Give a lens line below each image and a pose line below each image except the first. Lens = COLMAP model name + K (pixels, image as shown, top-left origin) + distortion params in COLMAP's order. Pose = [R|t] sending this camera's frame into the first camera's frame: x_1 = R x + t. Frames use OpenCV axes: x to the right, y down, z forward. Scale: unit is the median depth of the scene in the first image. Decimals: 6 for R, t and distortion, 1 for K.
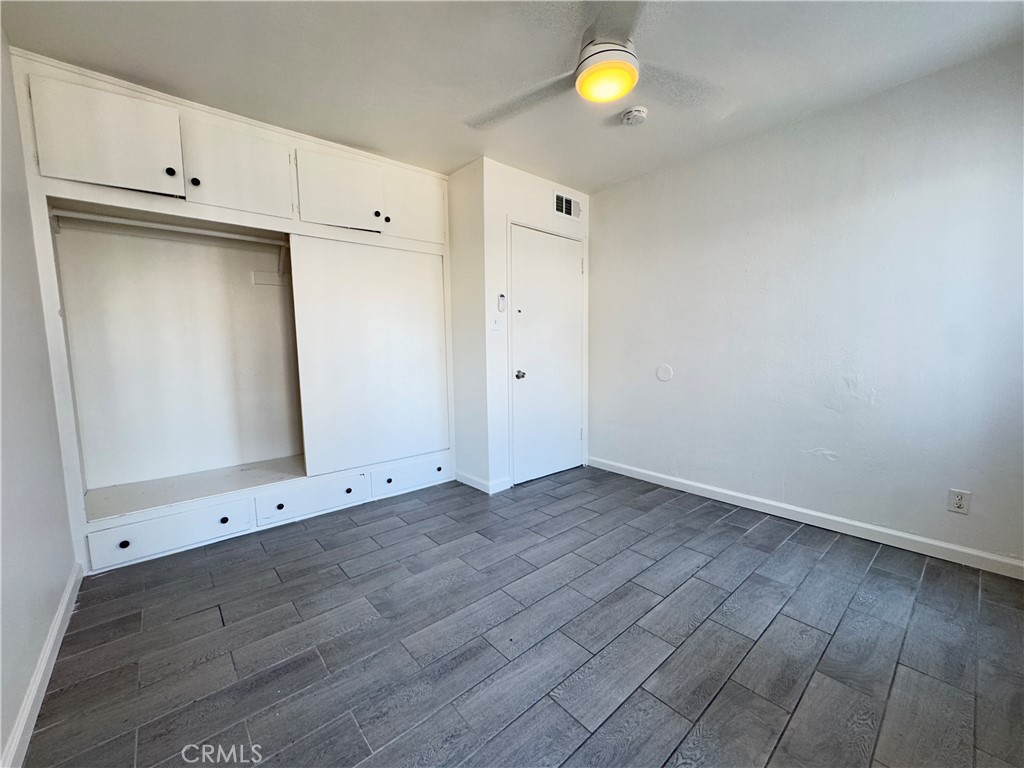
lens RADIAL K [[424.8, 0, 517.9], [0, 424.8, 381.7], [0, 0, 1]] dist [0.018775, -0.000030]
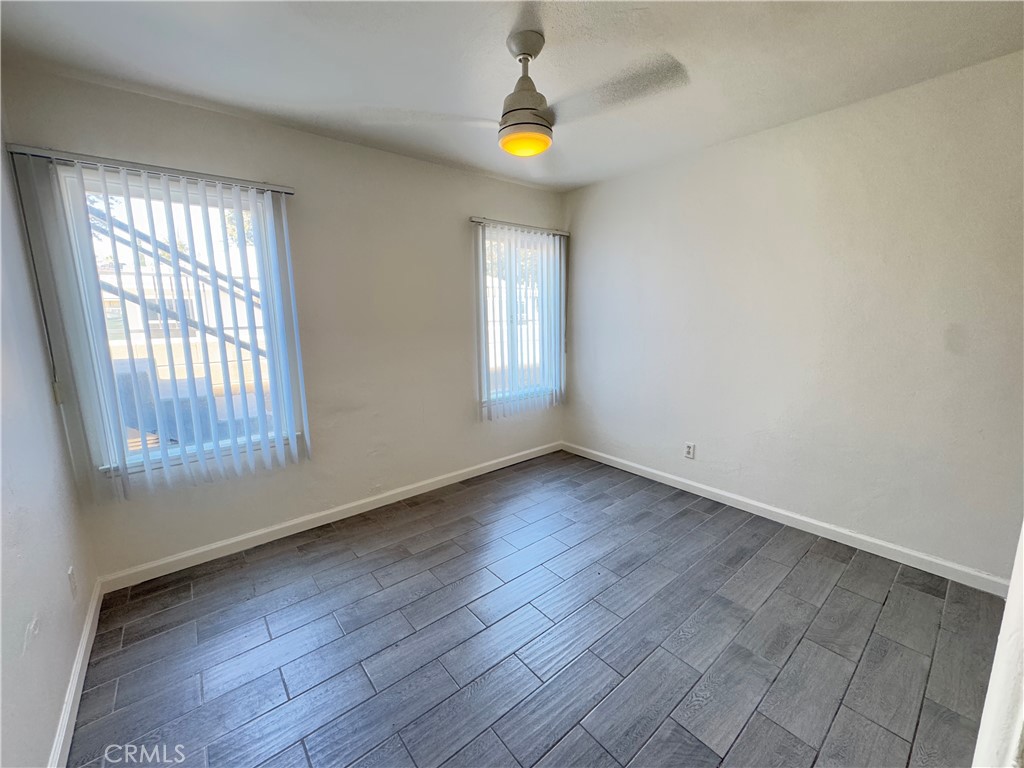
lens RADIAL K [[409.7, 0, 512.0], [0, 409.7, 384.0], [0, 0, 1]] dist [-0.001040, -0.000039]
pose [[-0.998626, 0.016279, 0.049818, 0.185719], [0.028364, 0.967176, 0.252519, -0.327056], [-0.044072, 0.253585, -0.966308, 2.077800]]
